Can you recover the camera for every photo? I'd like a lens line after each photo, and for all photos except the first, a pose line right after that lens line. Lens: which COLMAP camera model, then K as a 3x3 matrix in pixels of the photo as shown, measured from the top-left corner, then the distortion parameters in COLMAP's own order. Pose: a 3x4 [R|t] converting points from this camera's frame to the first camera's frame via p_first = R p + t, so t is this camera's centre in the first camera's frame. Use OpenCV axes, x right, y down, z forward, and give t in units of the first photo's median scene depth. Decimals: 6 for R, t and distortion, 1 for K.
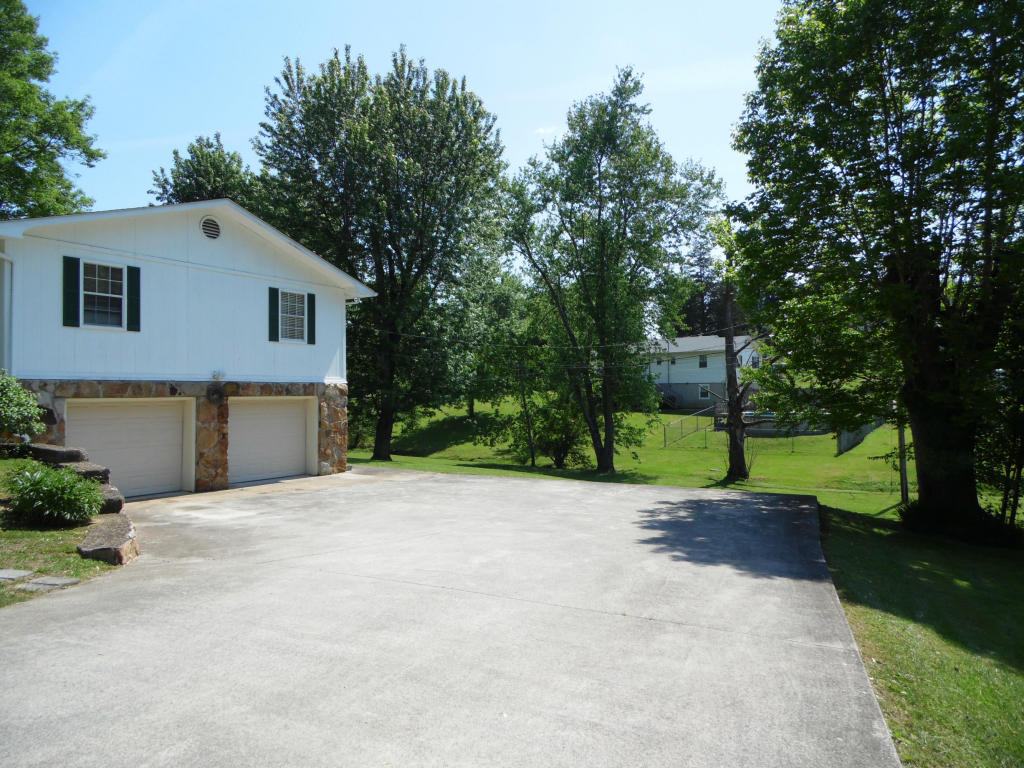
lens RADIAL K [[691.9, 0, 512.0], [0, 691.9, 384.0], [0, 0, 1]] dist [0.000868, 0.000764]
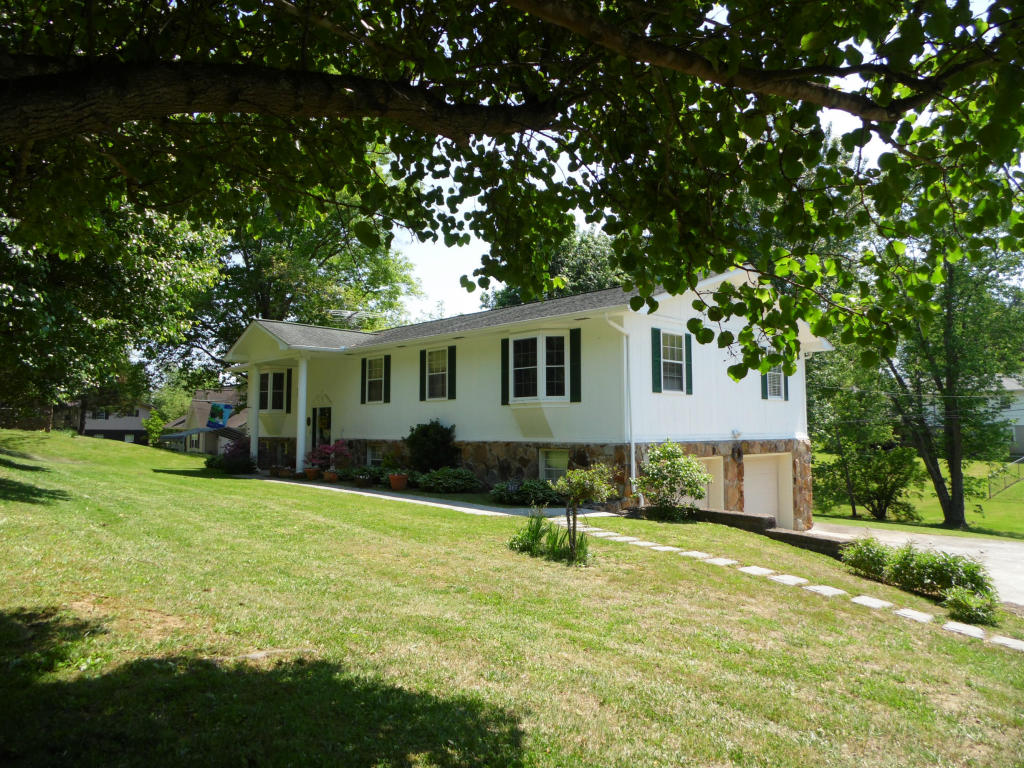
lens RADIAL K [[687.4, 0, 515.4], [0, 687.4, 383.5], [0, 0, 1]] dist [-0.019210, 0.000873]
pose [[0.969564, -0.014072, -0.244433, -0.401502], [0.000703, 0.998503, -0.054694, -0.026457], [0.244836, 0.052857, 0.968123, -0.059731]]
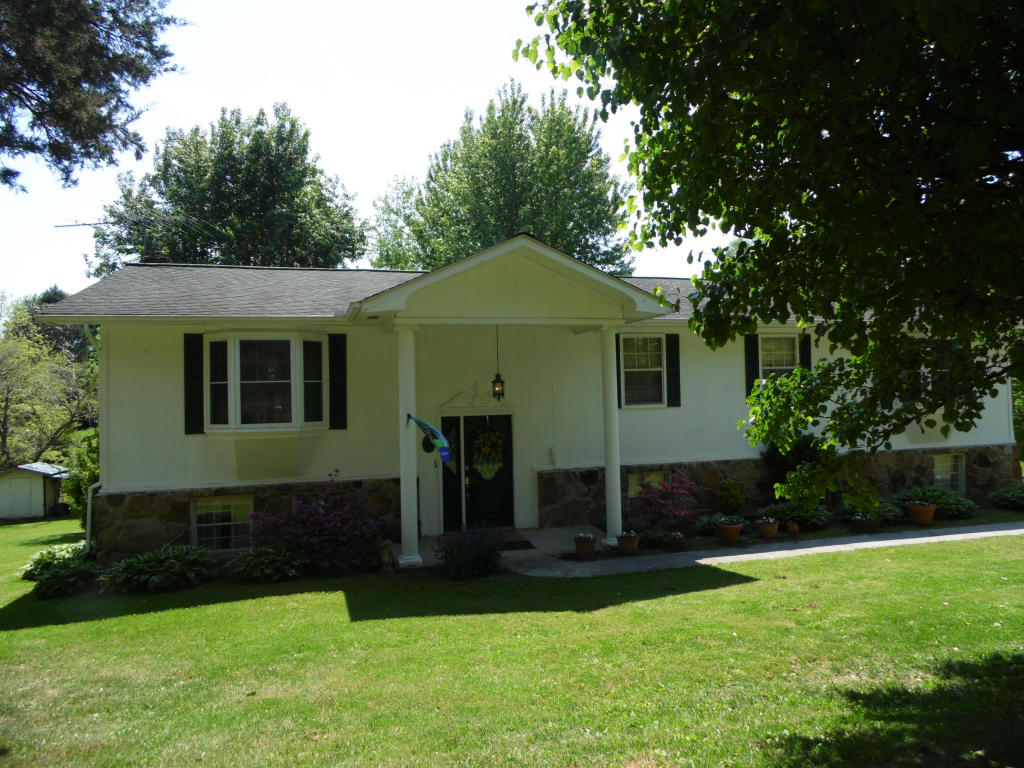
lens RADIAL K [[779.6, 0, 512.0], [0, 779.6, 384.0], [0, 0, 1]] dist [-0.004919, 0.000271]
pose [[0.649406, 0.035588, 0.759609, -1.476673], [0.036470, 0.996297, -0.077857, -0.022571], [-0.759567, 0.078264, 0.645703, 0.492243]]
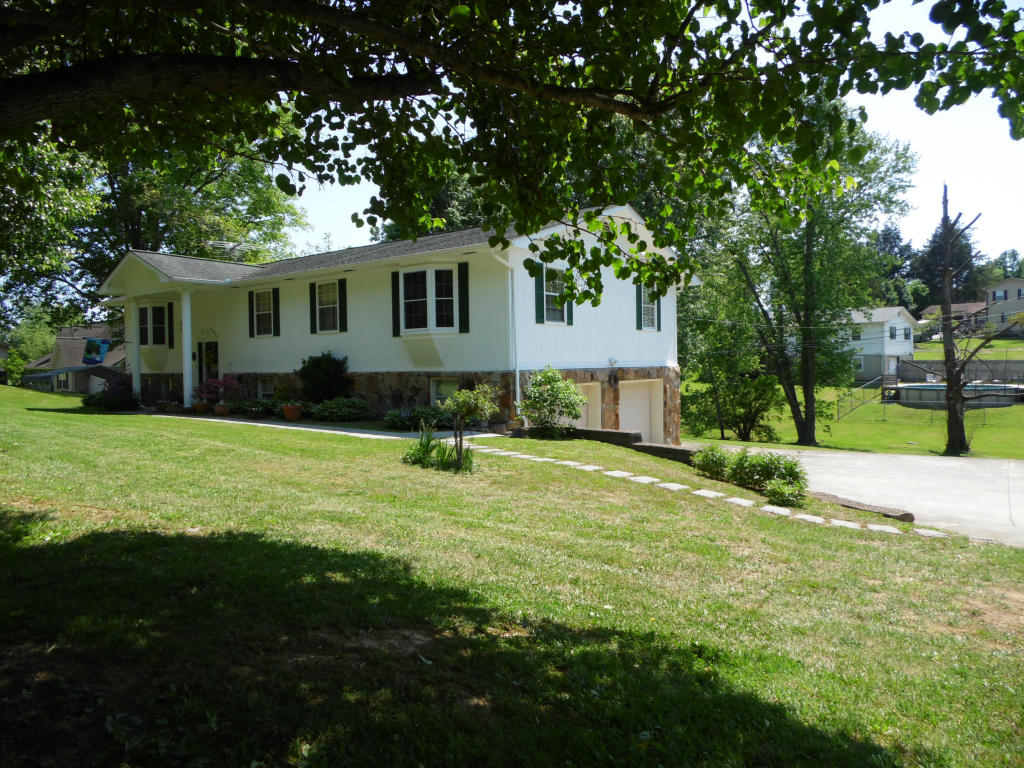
lens RADIAL K [[687.4, 0, 515.4], [0, 687.4, 383.5], [0, 0, 1]] dist [-0.019210, 0.000873]
pose [[0.995697, -0.008701, -0.092262, -0.390564], [0.012430, 0.999126, 0.039920, -0.019858], [0.091834, -0.040896, 0.994934, -0.099119]]
